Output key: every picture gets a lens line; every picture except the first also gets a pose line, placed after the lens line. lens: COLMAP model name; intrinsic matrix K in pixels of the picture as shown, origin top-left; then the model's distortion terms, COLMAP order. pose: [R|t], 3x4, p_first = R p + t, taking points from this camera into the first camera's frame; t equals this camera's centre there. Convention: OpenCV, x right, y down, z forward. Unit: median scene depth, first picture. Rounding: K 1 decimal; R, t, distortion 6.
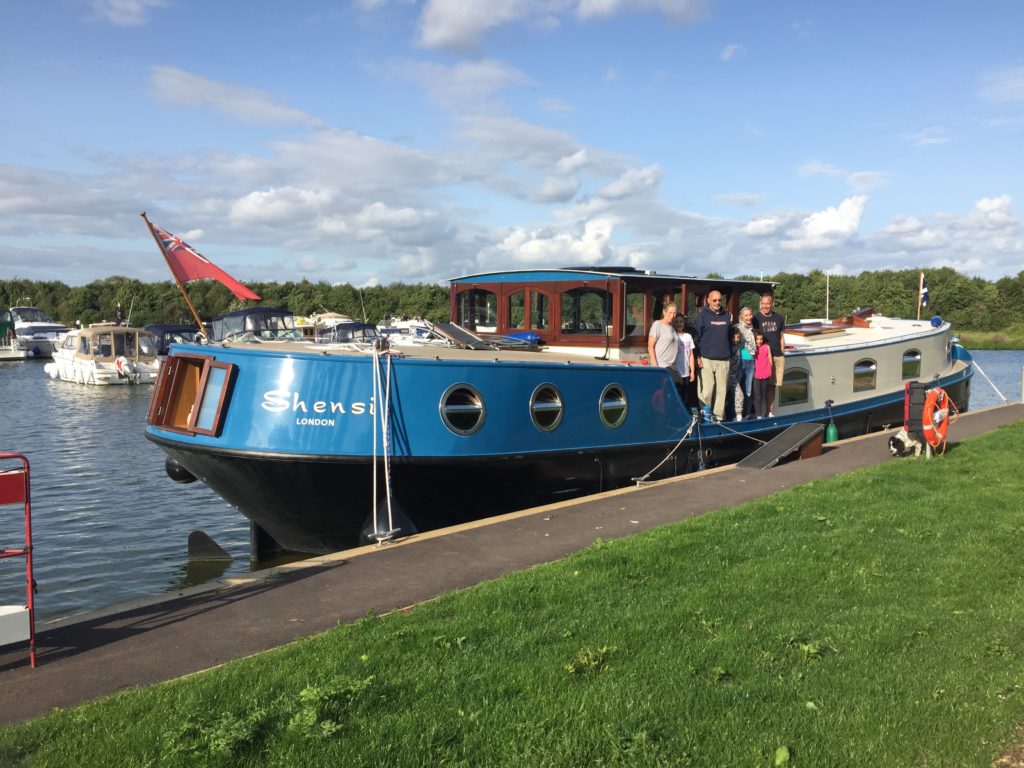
lens RADIAL K [[897.5, 0, 512.0], [0, 897.5, 384.0], [0, 0, 1]] dist [0.078336, -0.116793]
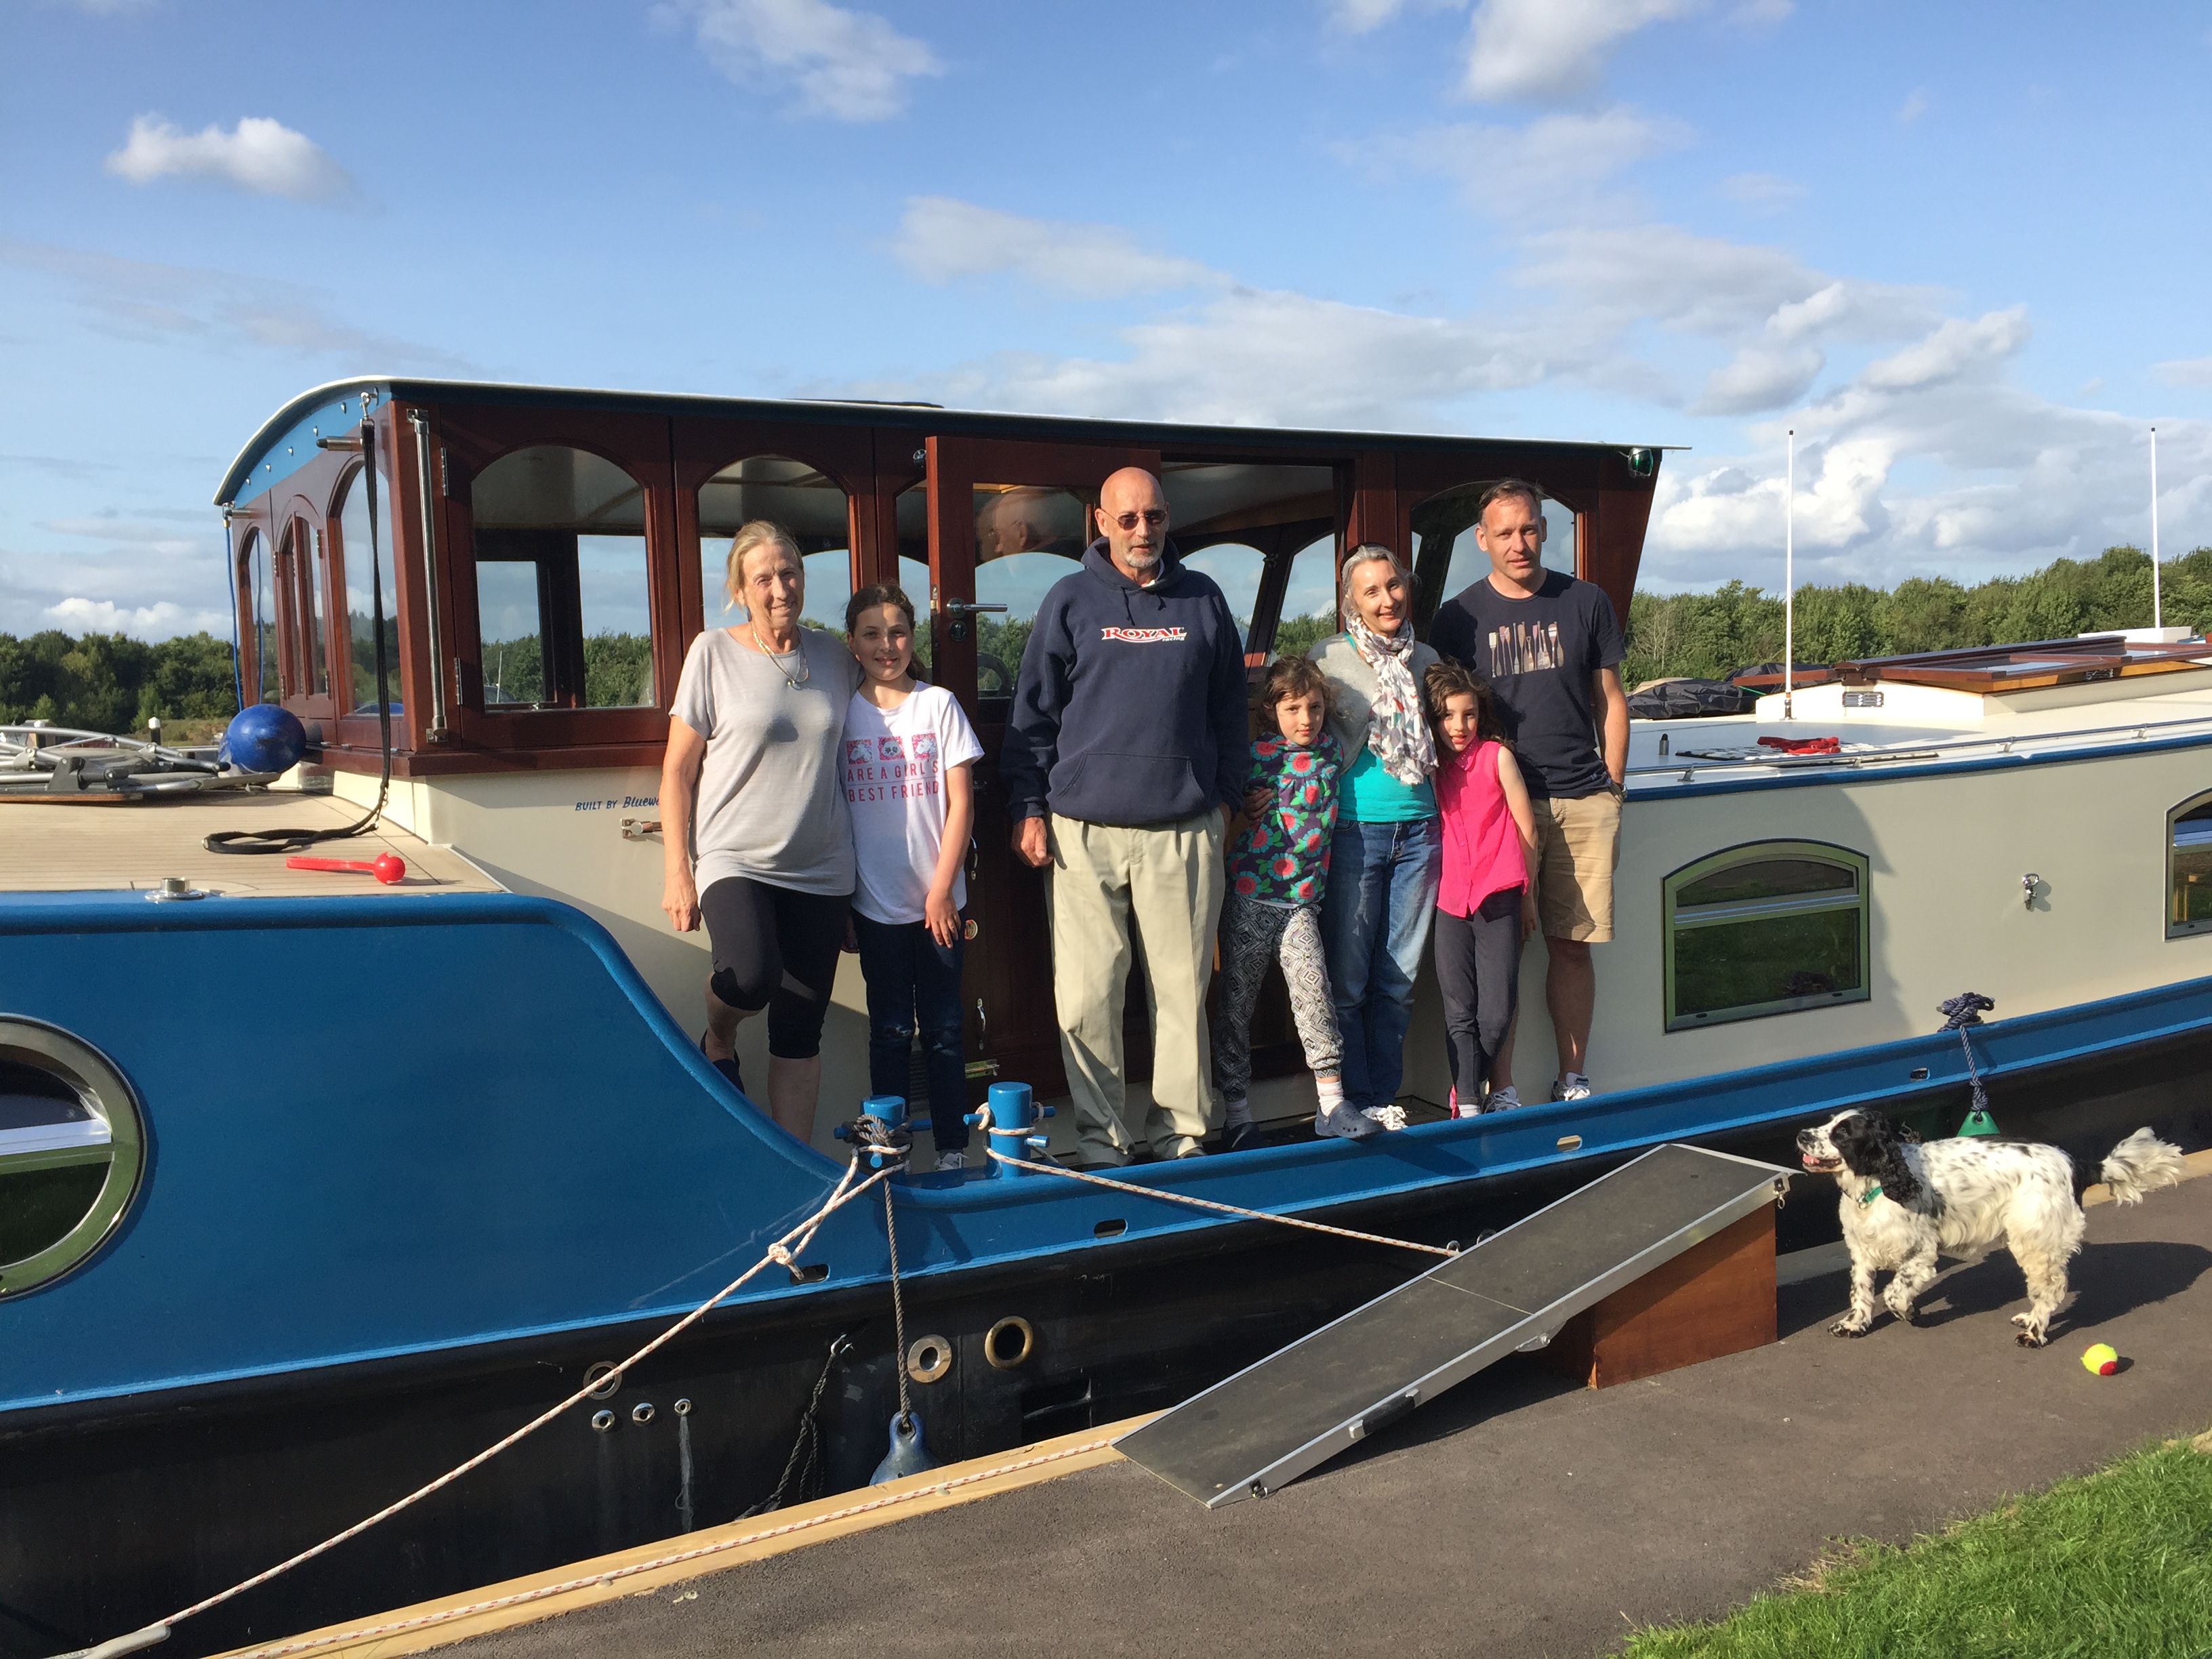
lens RADIAL K [[1938.7, 0, 1106.0], [0, 1938.7, 829.5], [0, 0, 1]] dist [0.078336, -0.116793]
pose [[0.961226, -0.009844, -0.275586, 0.293619], [0.009617, 0.999951, -0.002178, -0.022200], [0.275594, -0.000557, 0.961274, 0.526763]]
